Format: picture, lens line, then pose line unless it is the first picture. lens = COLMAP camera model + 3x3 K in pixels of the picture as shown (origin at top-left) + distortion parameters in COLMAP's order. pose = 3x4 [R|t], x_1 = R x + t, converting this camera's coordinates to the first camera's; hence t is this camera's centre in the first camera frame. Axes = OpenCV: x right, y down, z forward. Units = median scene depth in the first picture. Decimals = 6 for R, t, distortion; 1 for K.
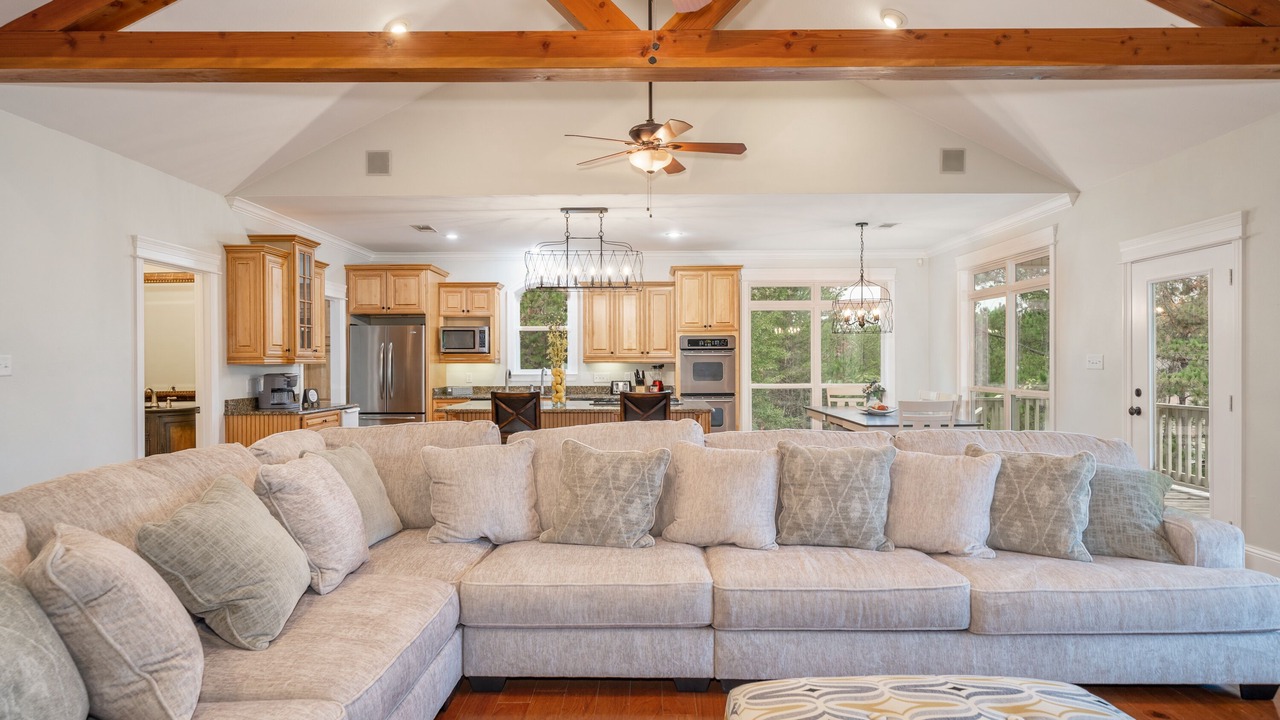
lens RADIAL K [[724.6, 0, 645.4], [0, 724.6, 369.6], [0, 0, 1]] dist [0.006914, 0.000595]
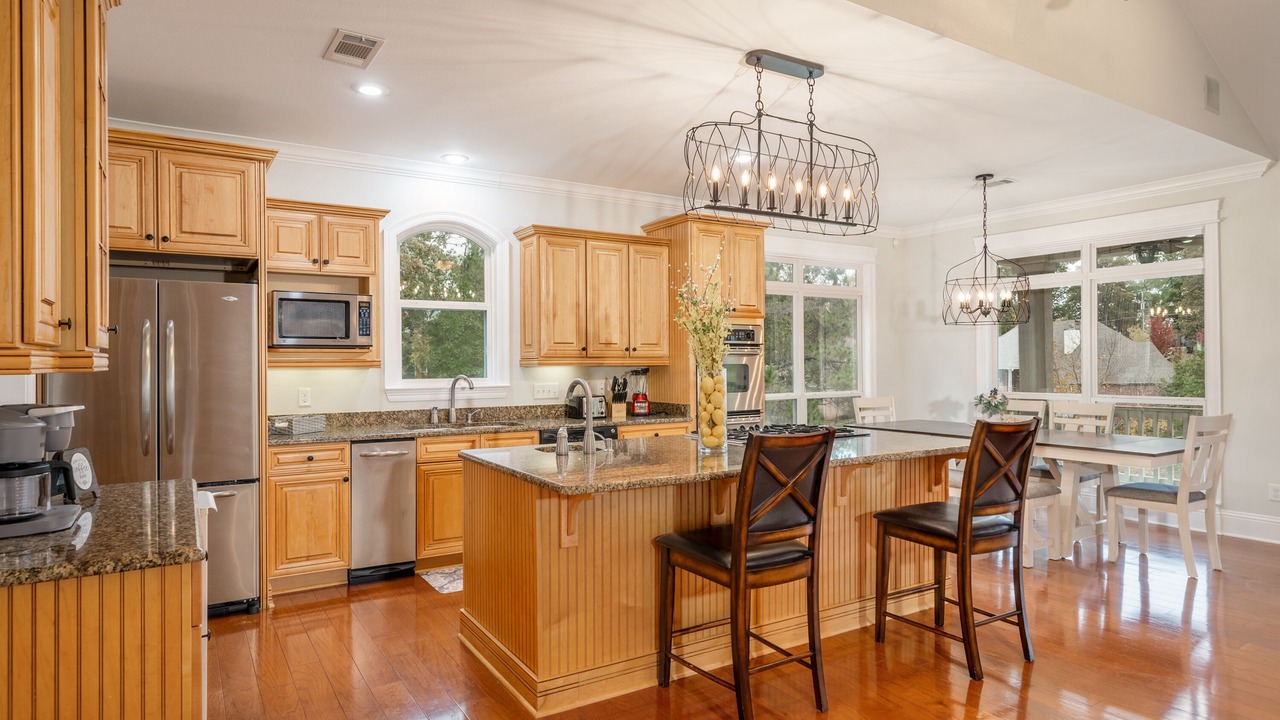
lens RADIAL K [[724.6, 0, 634.9], [0, 724.6, 359.9], [0, 0, 1]] dist [0.006914, 0.000595]
pose [[0.844705, -0.000084, 0.535232, -0.342045], [0.008979, 0.999861, -0.014013, -0.005674], [-0.535156, 0.016643, 0.844589, 0.486616]]
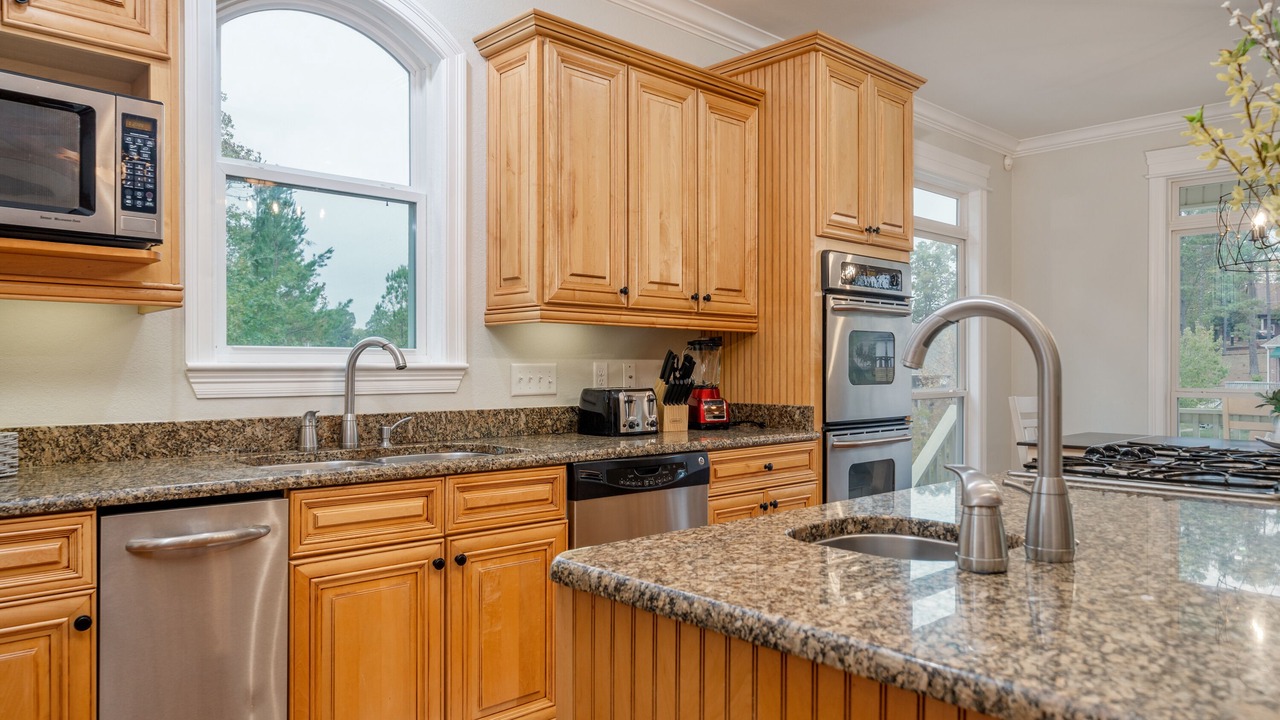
lens RADIAL K [[863.0, 0, 632.2], [0, 863.0, 369.9], [0, 0, 1]] dist [-0.000087, -0.000488]
pose [[0.722559, 0.001252, 0.691308, -0.290528], [0.004089, 0.999973, -0.006086, 0.010538], [-0.691297, 0.007224, 0.722535, 0.774428]]
